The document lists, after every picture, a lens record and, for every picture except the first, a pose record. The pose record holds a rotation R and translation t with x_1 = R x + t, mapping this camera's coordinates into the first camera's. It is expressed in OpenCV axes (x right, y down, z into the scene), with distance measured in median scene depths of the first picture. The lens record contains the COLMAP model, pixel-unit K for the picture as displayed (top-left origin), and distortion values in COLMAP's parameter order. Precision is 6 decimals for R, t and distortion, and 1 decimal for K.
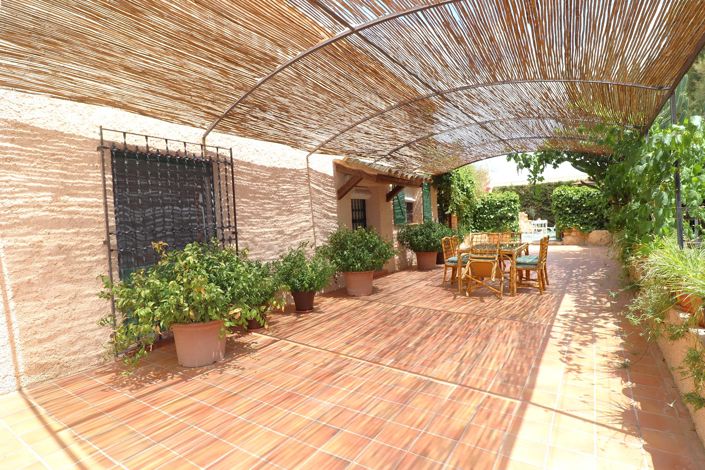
lens RADIAL K [[358.0, 0, 352.5], [0, 358.0, 235.6], [0, 0, 1]] dist [0.000008, -0.000002]
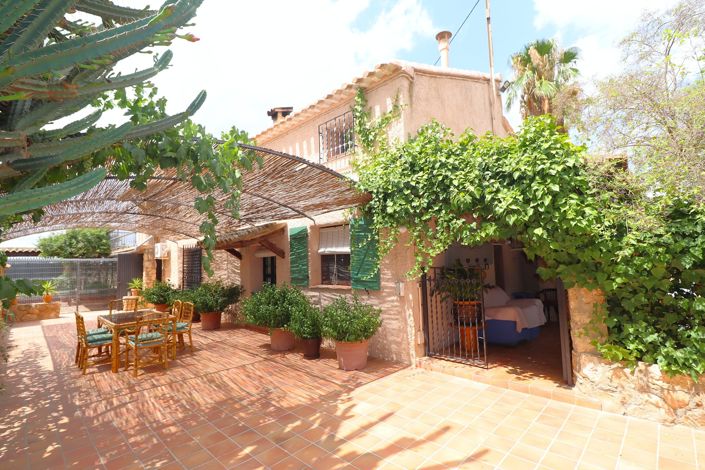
lens RADIAL K [[328.7, 0, 352.5], [0, 328.7, 236.2], [0, 0, 1]] dist [-0.000002, 0.000004]
pose [[-0.193184, -0.004231, -0.981153, 1.274218], [0.002988, 0.999984, -0.004900, -0.211989], [0.981158, -0.003878, -0.193169, 1.899188]]
